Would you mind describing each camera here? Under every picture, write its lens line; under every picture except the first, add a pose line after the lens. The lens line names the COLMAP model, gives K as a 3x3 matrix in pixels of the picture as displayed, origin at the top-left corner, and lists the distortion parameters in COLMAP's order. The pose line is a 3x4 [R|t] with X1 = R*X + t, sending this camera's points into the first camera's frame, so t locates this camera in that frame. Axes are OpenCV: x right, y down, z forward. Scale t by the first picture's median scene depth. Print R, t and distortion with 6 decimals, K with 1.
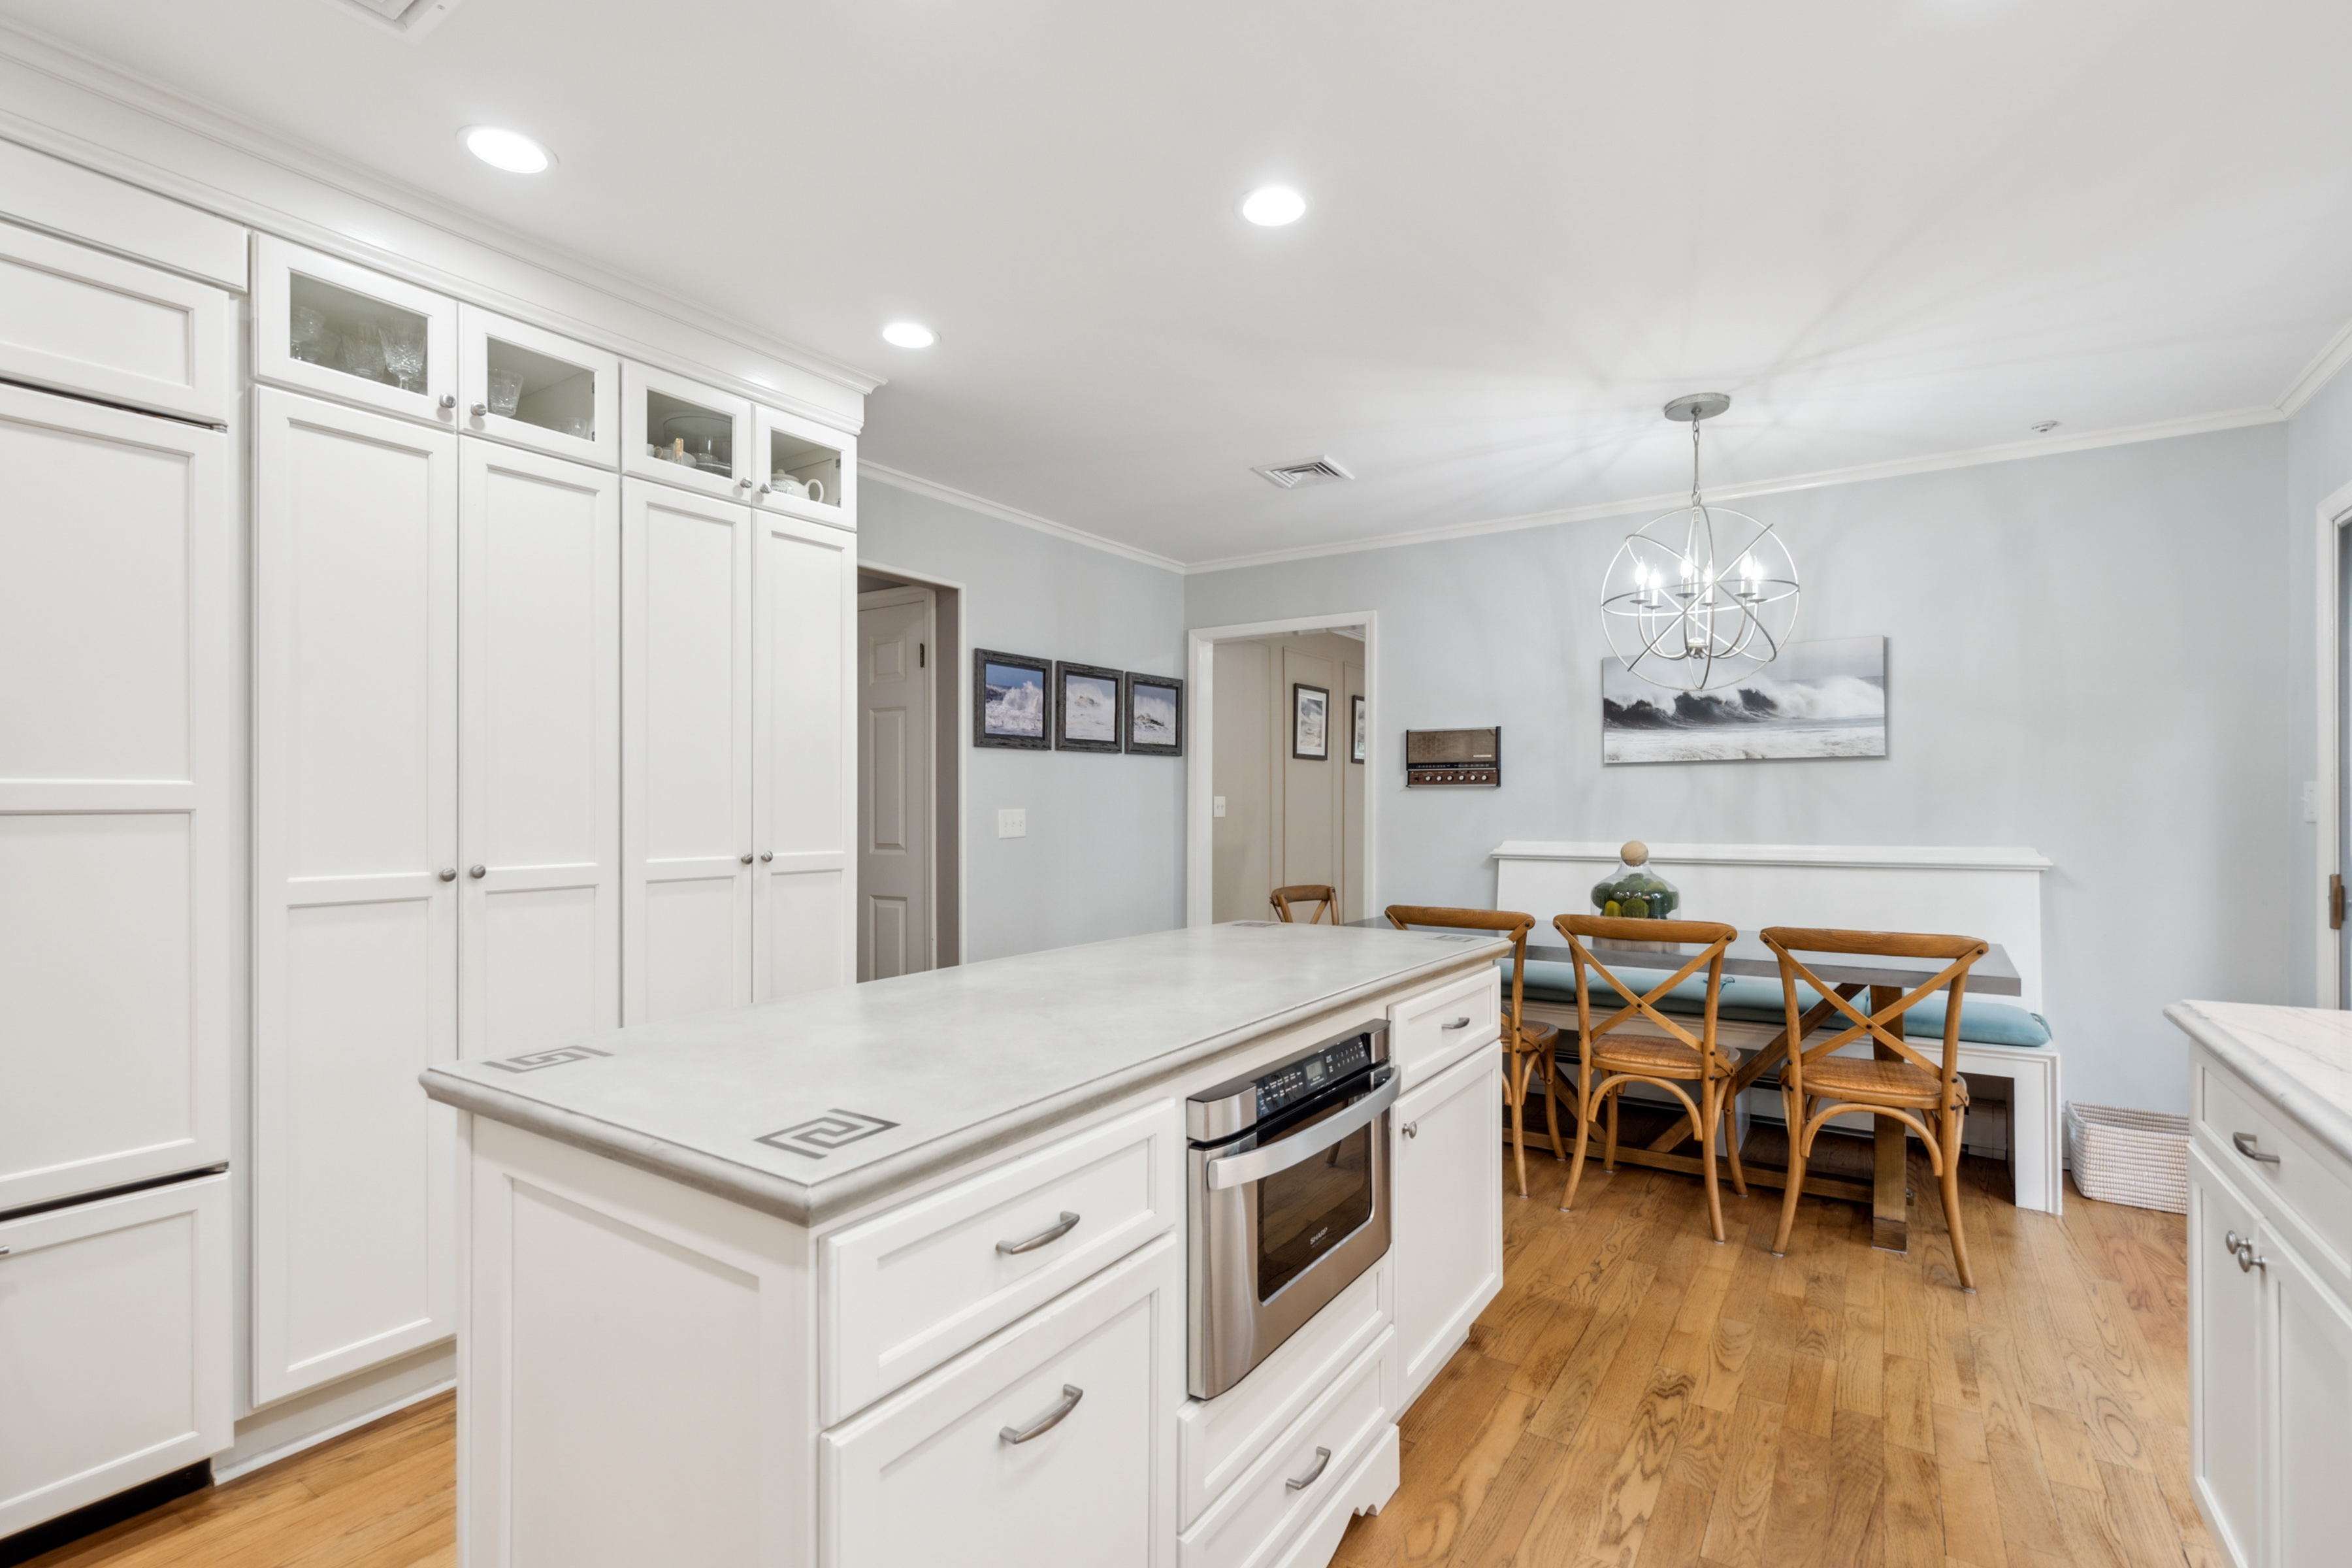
lens RADIAL K [[1093.1, 0, 1181.0], [0, 1093.1, 790.2], [0, 0, 1]] dist [0.006404, 0.000028]
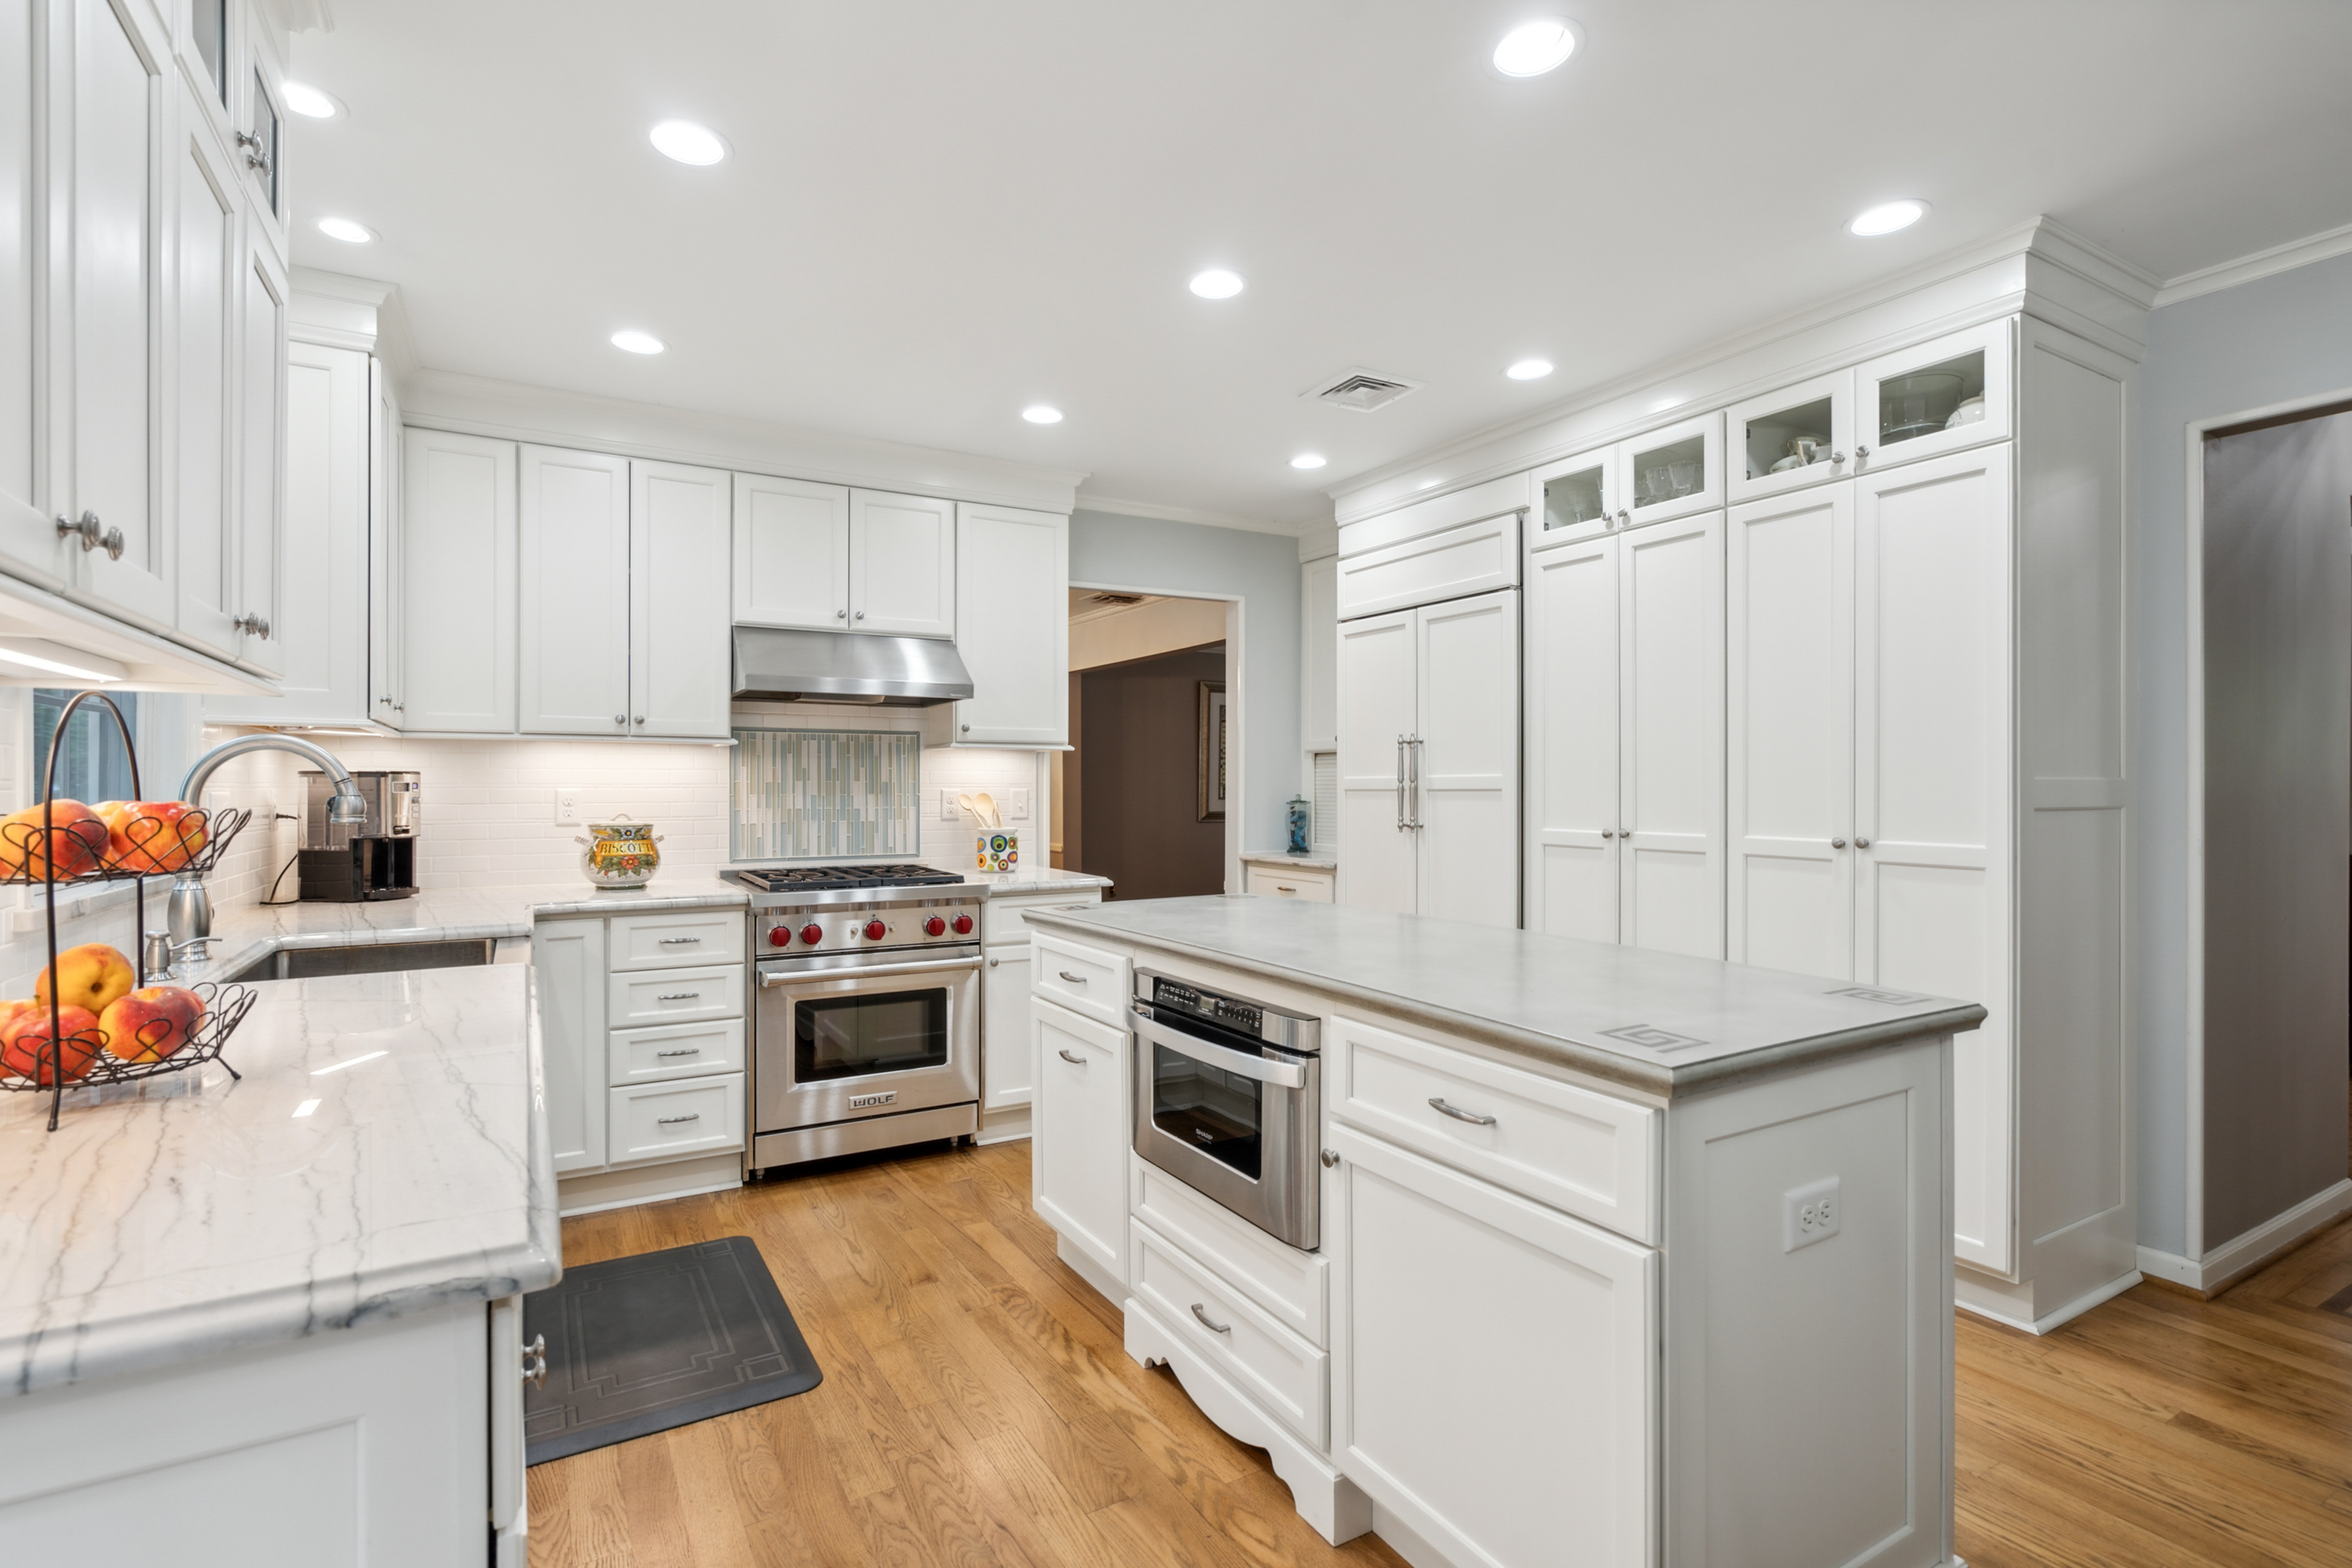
lens RADIAL K [[1093.1, 0, 1181.0], [0, 1093.1, 790.2], [0, 0, 1]] dist [0.006404, 0.000028]
pose [[-0.424713, 0.006221, -0.905307, 0.914769], [0.011654, 0.999931, 0.001404, 0.008633], [0.905253, -0.009954, -0.424756, 1.091731]]
